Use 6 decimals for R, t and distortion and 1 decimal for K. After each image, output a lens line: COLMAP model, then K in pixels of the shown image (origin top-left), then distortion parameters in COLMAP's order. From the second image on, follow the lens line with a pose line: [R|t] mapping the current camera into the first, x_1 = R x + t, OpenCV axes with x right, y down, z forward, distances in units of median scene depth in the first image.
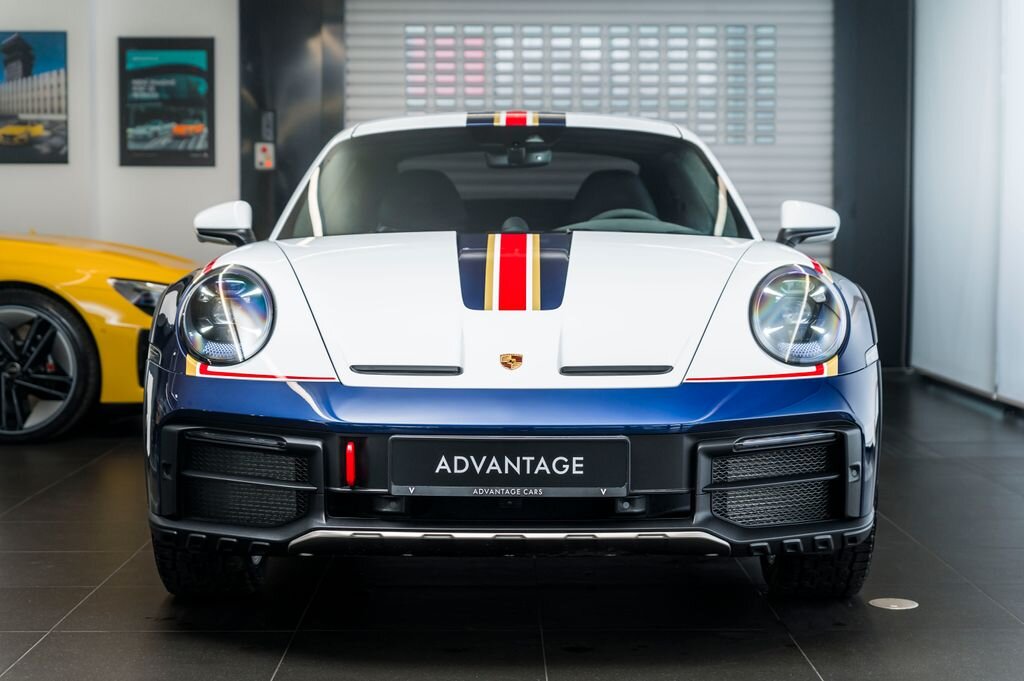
lens RADIAL K [[1975.7, 0, 512.0], [0, 1975.7, 340.5], [0, 0, 1]] dist [-0.014146, -0.057212]
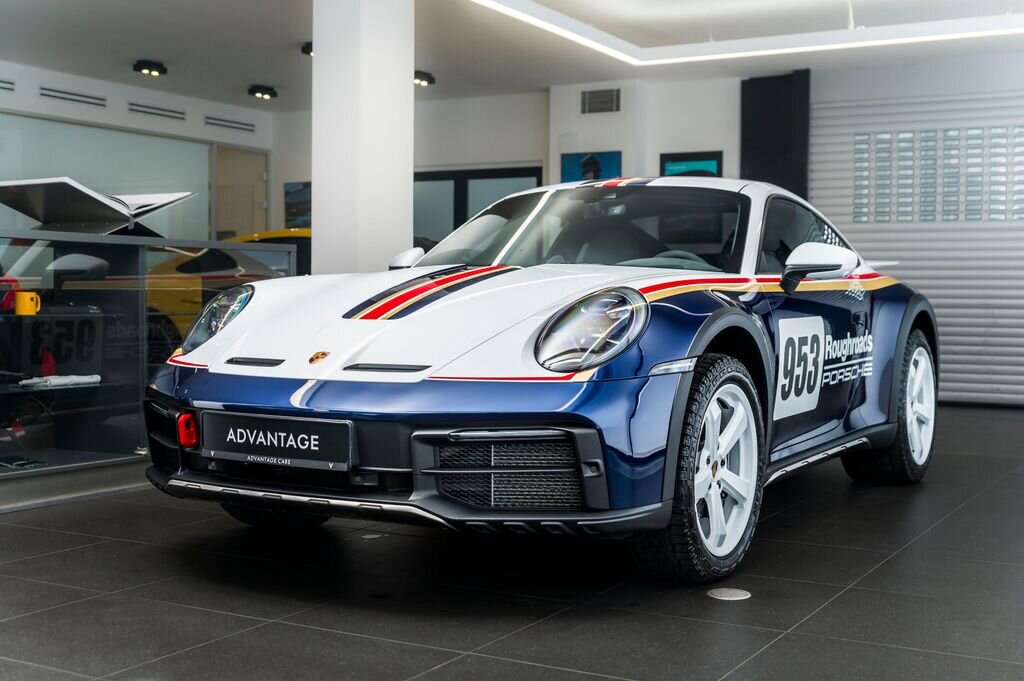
lens RADIAL K [[1290.3, 0, 512.0], [0, 1290.3, 340.5], [0, 0, 1]] dist [-0.007120, 0.004403]
pose [[0.868605, 0.025575, -0.494844, 0.530694], [-0.038178, 0.999153, -0.015377, 0.007985], [0.494032, 0.032249, 0.868846, 0.367397]]
